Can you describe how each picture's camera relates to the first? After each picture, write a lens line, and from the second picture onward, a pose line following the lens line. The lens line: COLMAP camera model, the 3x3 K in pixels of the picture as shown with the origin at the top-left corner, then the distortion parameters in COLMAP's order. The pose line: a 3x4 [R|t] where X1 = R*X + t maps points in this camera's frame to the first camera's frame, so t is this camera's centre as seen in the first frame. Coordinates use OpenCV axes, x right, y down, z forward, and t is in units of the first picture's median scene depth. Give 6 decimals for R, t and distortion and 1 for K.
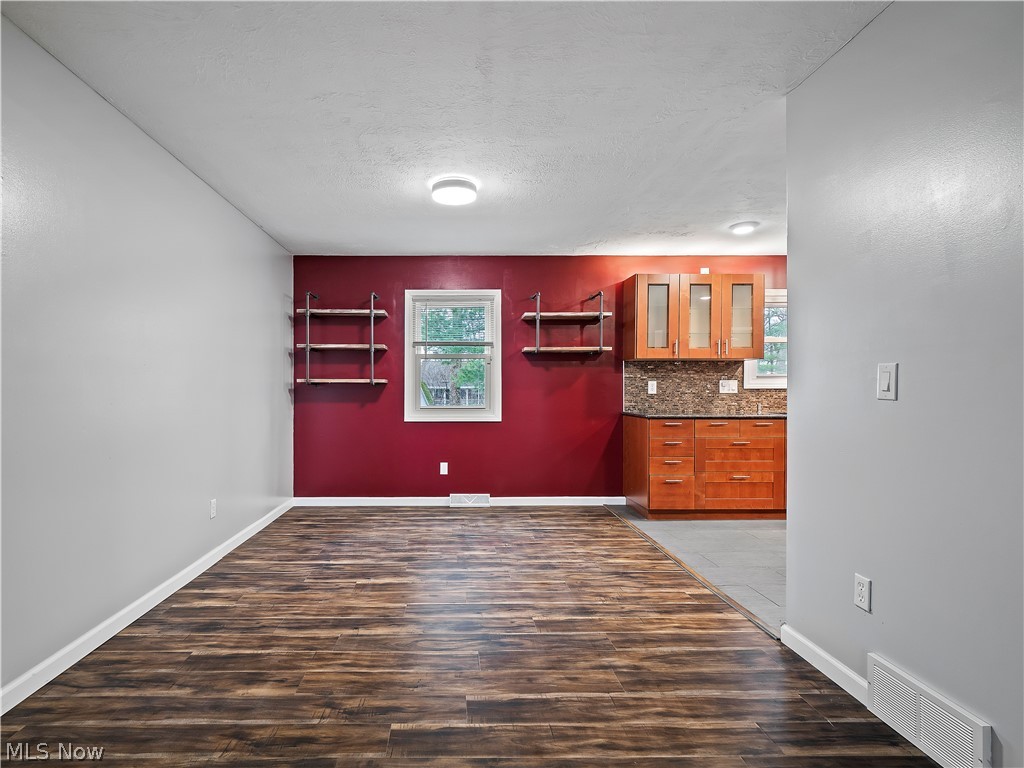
lens RADIAL K [[390.8, 0, 512.0], [0, 390.8, 384.0], [0, 0, 1]] dist [0.000697, 0.000018]
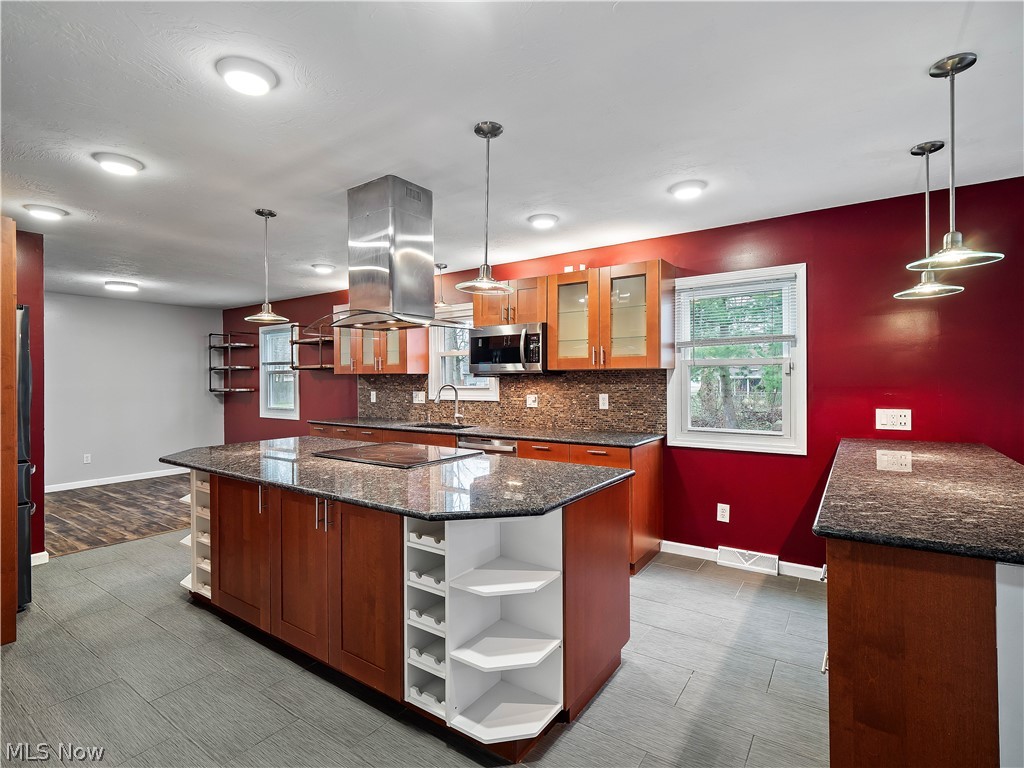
lens RADIAL K [[502.6, 0, 512.0], [0, 502.6, 384.0], [0, 0, 1]] dist [0.005362, 0.000275]
pose [[0.822427, 0.002117, -0.568867, 1.018755], [-0.014508, 0.999746, -0.017254, -0.006627], [0.568686, 0.022443, 0.822249, -0.007511]]
